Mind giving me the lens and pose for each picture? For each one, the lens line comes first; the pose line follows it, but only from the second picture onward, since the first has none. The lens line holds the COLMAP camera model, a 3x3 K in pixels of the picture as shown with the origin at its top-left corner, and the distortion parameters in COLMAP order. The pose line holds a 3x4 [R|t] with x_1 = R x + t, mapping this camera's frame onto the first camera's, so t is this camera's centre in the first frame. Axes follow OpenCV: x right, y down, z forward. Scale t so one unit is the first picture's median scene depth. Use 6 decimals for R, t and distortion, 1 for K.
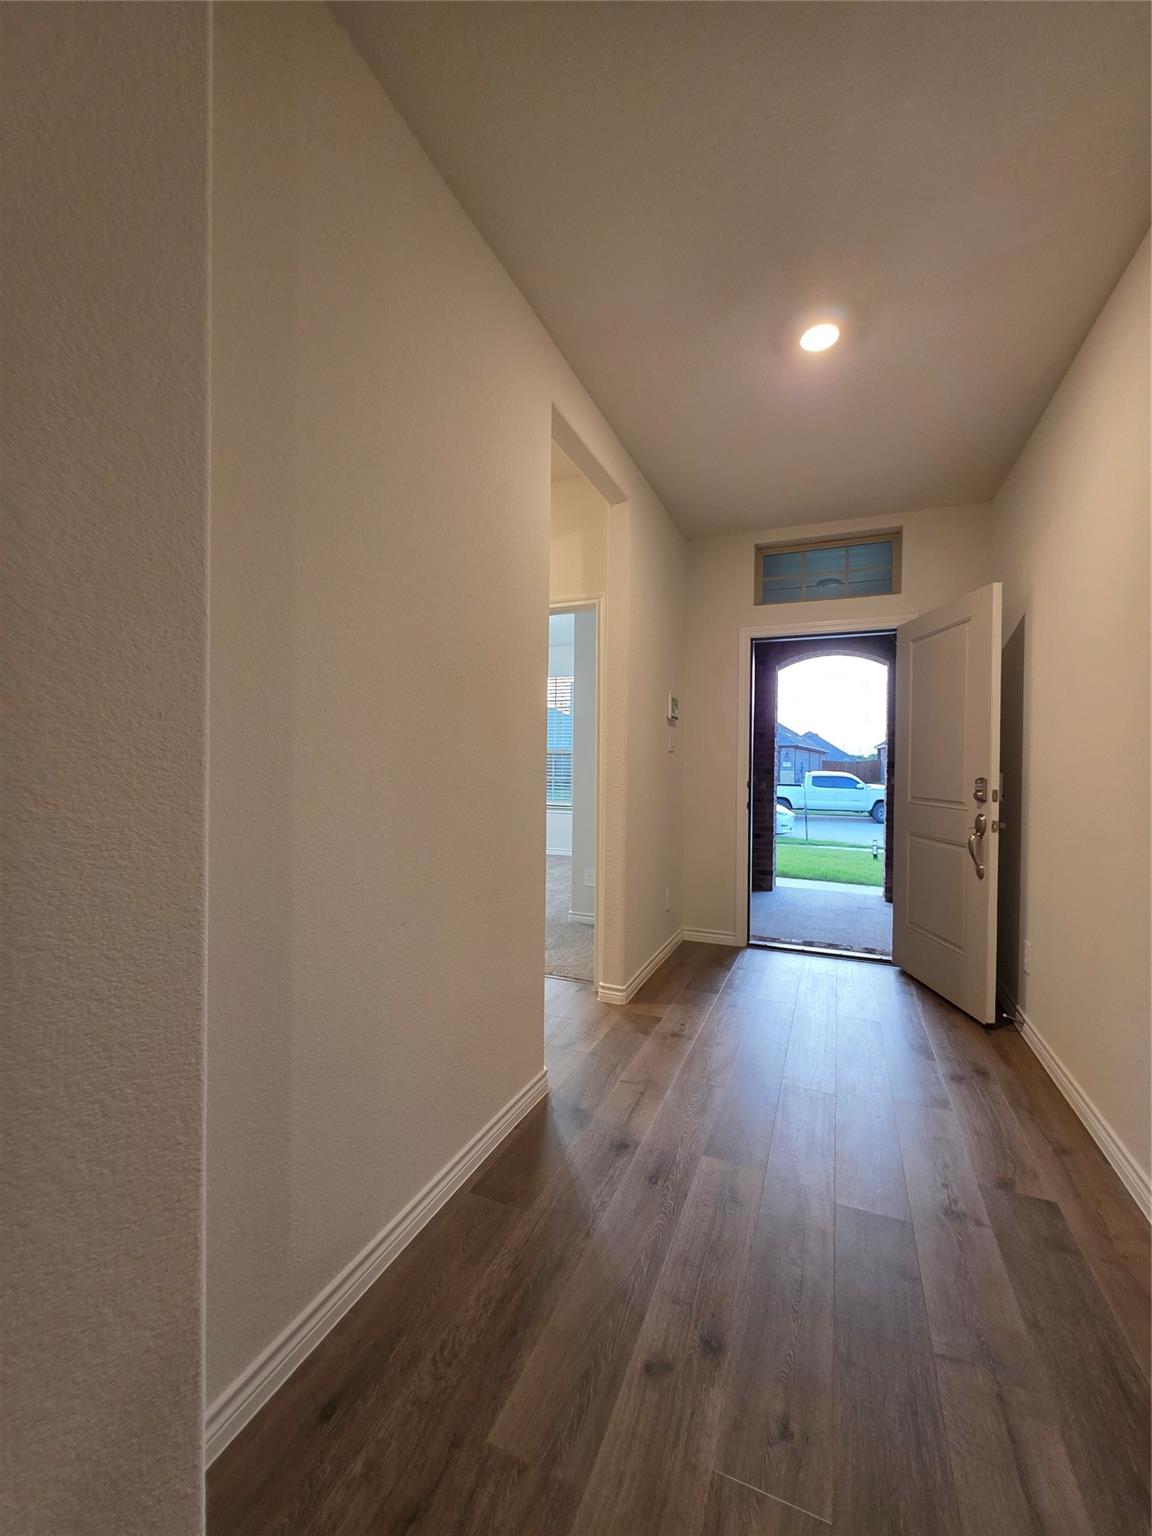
lens RADIAL K [[616.0, 0, 575.5], [0, 616.0, 768.5], [0, 0, 1]] dist [0.011591, 0.000043]
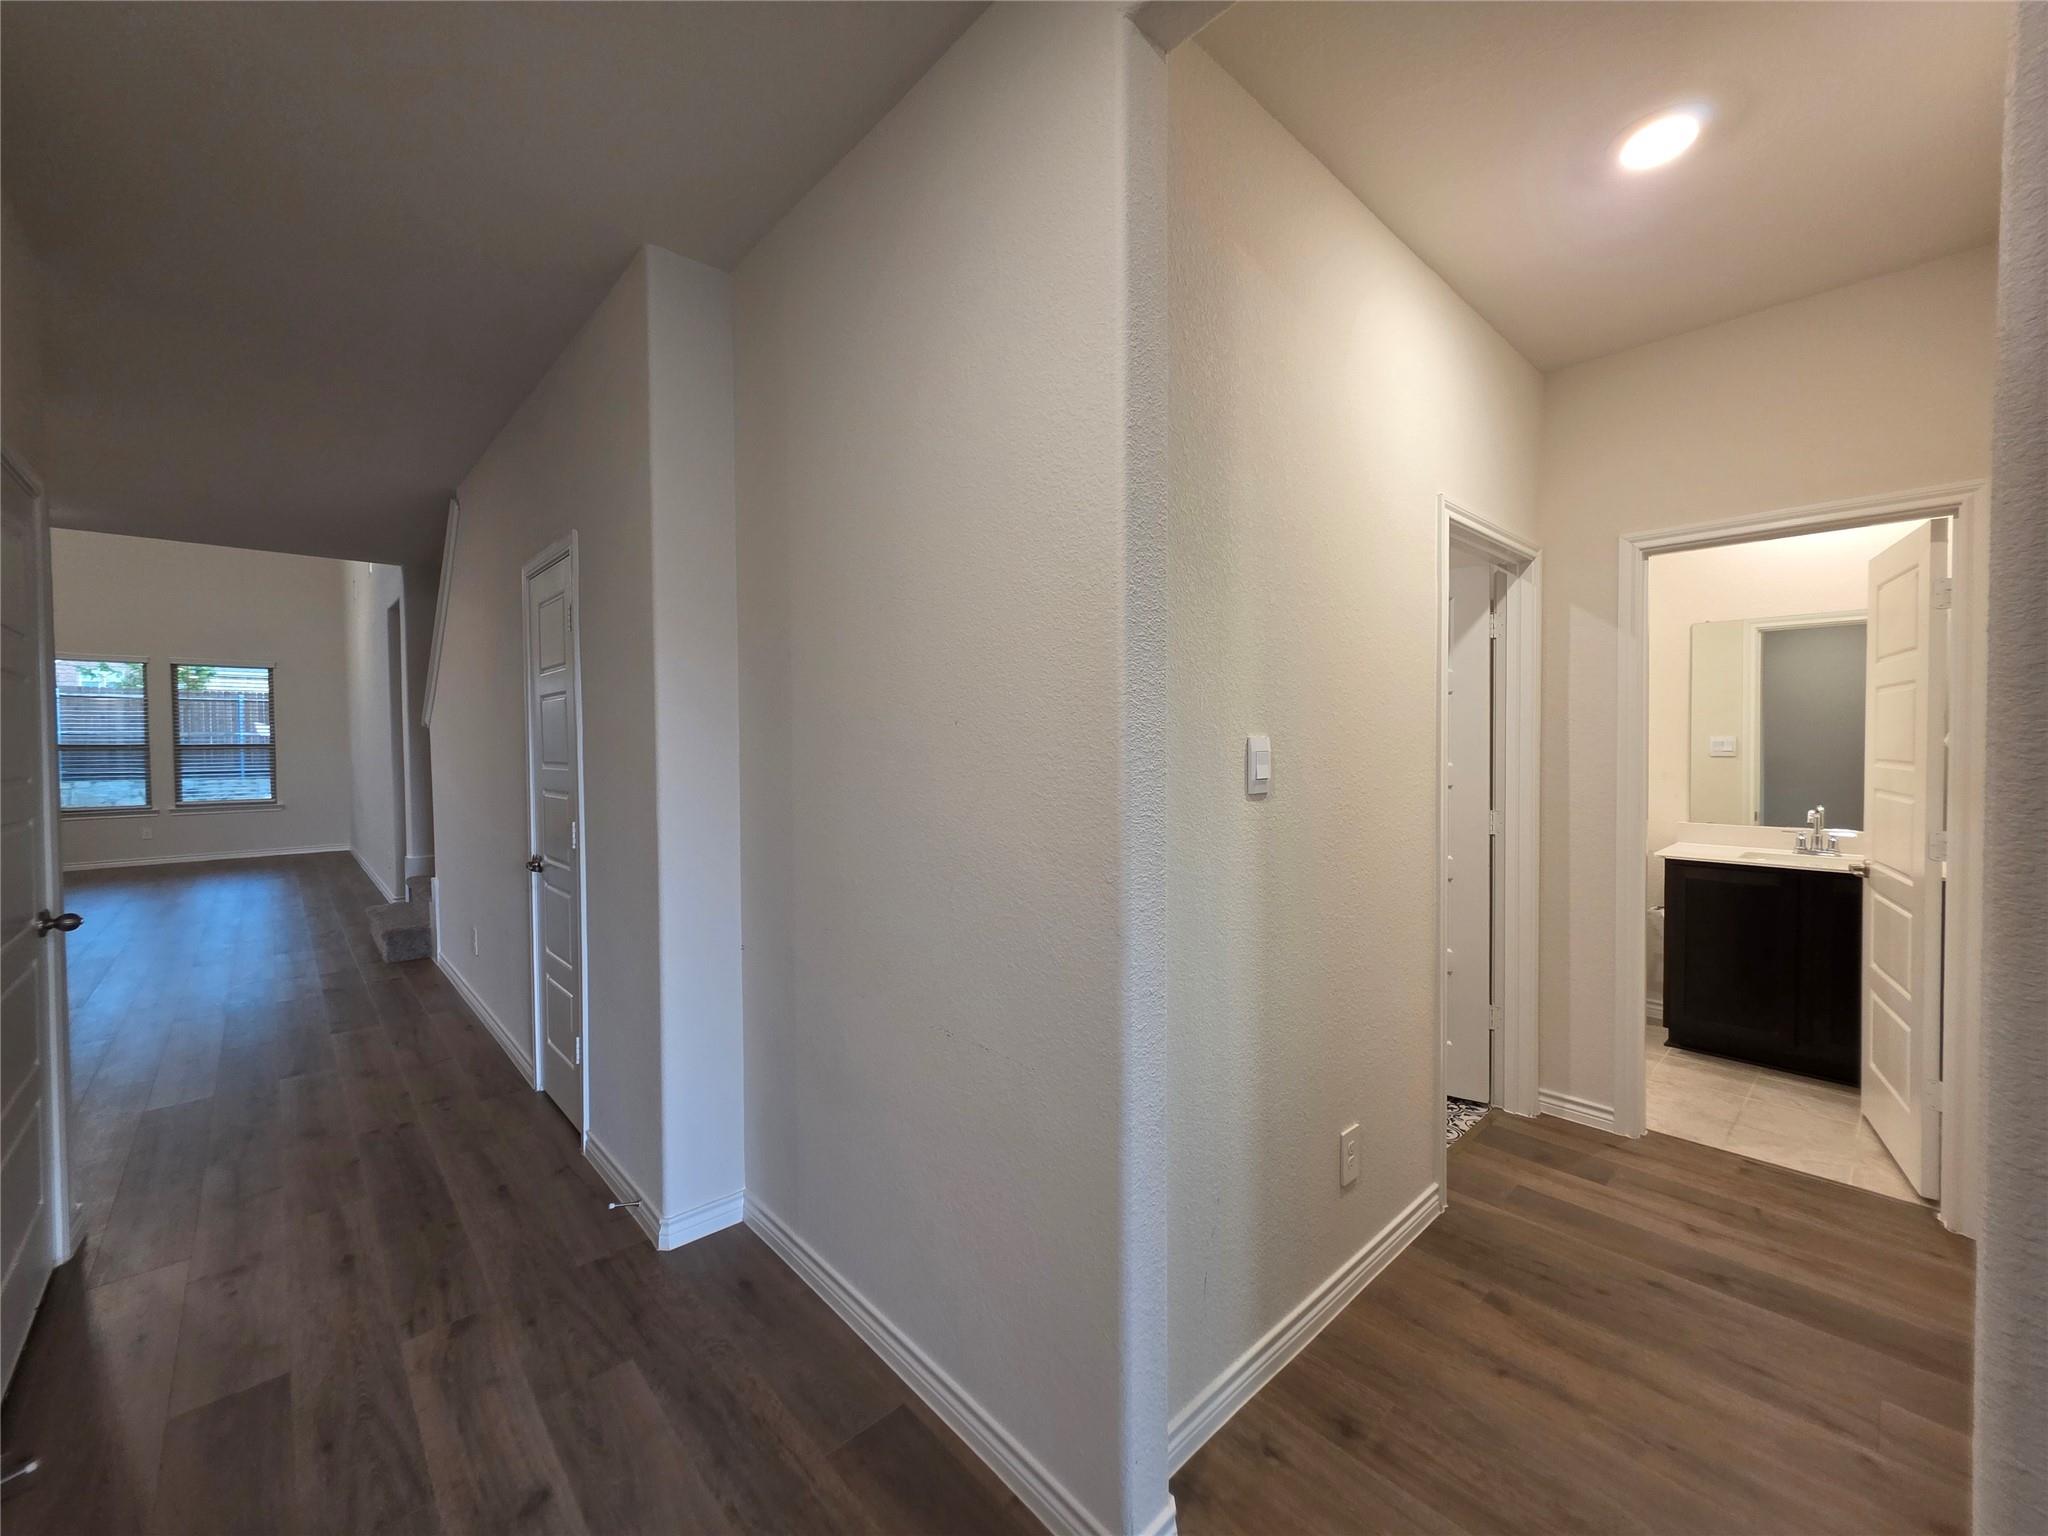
lens RADIAL K [[821.3, 0, 1024.1], [0, 821.3, 762.8], [0, 0, 1]] dist [0.011591, 0.000043]
pose [[-0.412063, 0.018247, -0.910973, 0.961780], [-0.001891, 0.999780, 0.020881, -0.166378], [0.911153, 0.010327, -0.411938, 2.214240]]
